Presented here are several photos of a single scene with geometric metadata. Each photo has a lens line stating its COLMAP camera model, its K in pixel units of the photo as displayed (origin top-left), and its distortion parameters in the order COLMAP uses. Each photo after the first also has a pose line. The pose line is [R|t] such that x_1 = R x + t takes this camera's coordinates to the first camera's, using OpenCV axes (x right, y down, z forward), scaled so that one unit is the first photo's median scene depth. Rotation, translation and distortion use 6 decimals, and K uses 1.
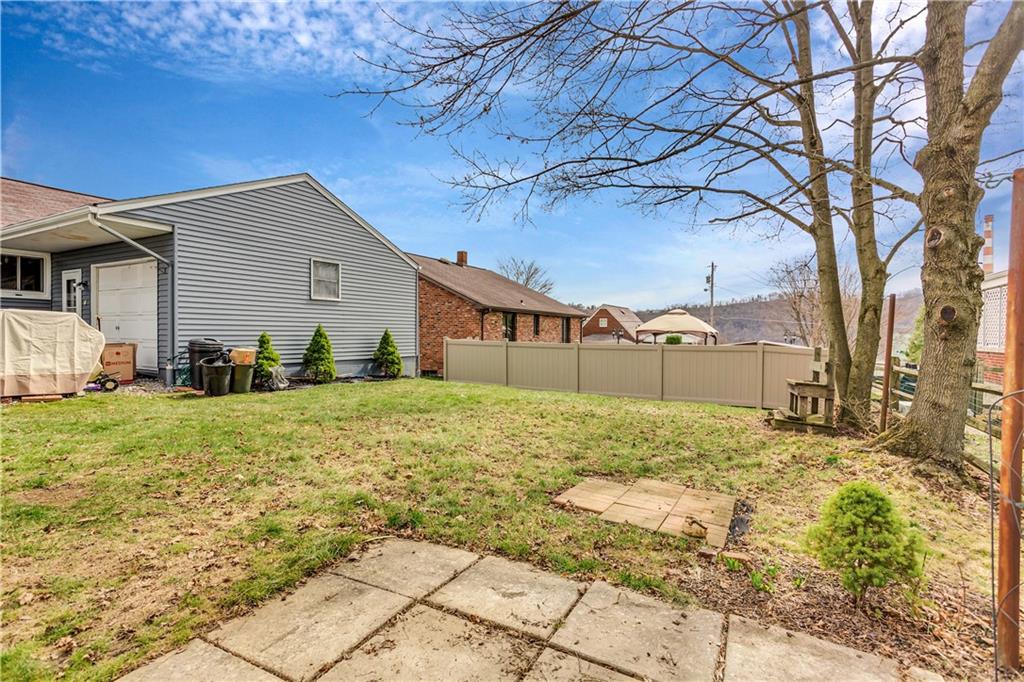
lens RADIAL K [[491.5, 0, 513.2], [0, 491.5, 338.8], [0, 0, 1]] dist [-0.039217, 0.022039]
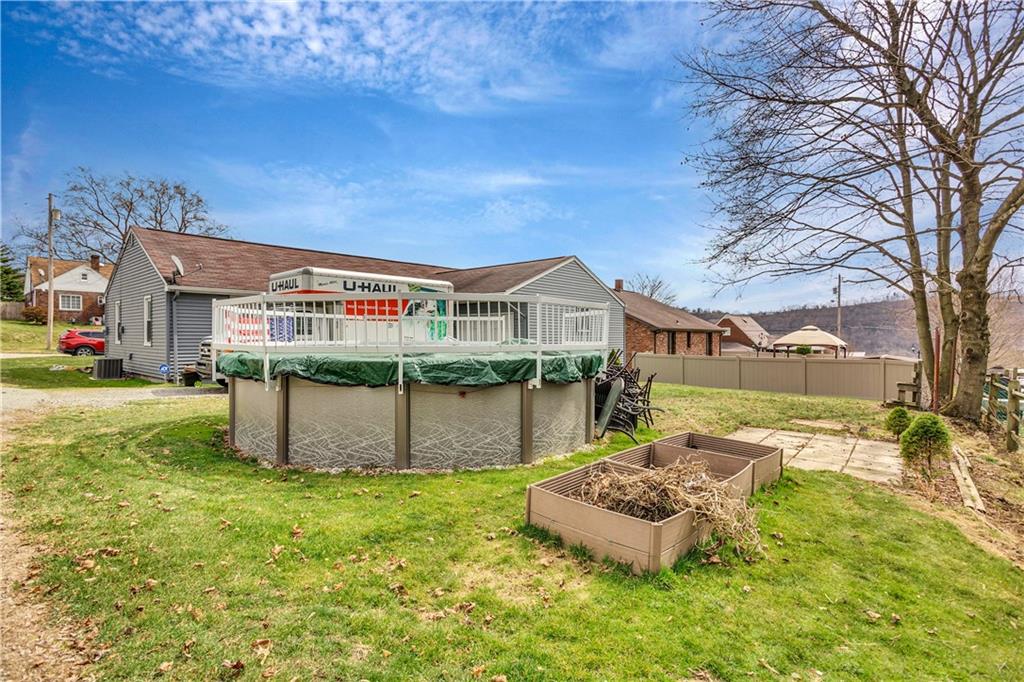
lens RADIAL K [[491.5, 0, 510.2], [0, 491.5, 337.8], [0, 0, 1]] dist [-0.039217, 0.022039]
pose [[0.978837, -0.006574, -0.204537, -0.178463], [0.004125, 0.999915, -0.012397, -0.024358], [0.204601, 0.011291, 0.978780, -0.404091]]
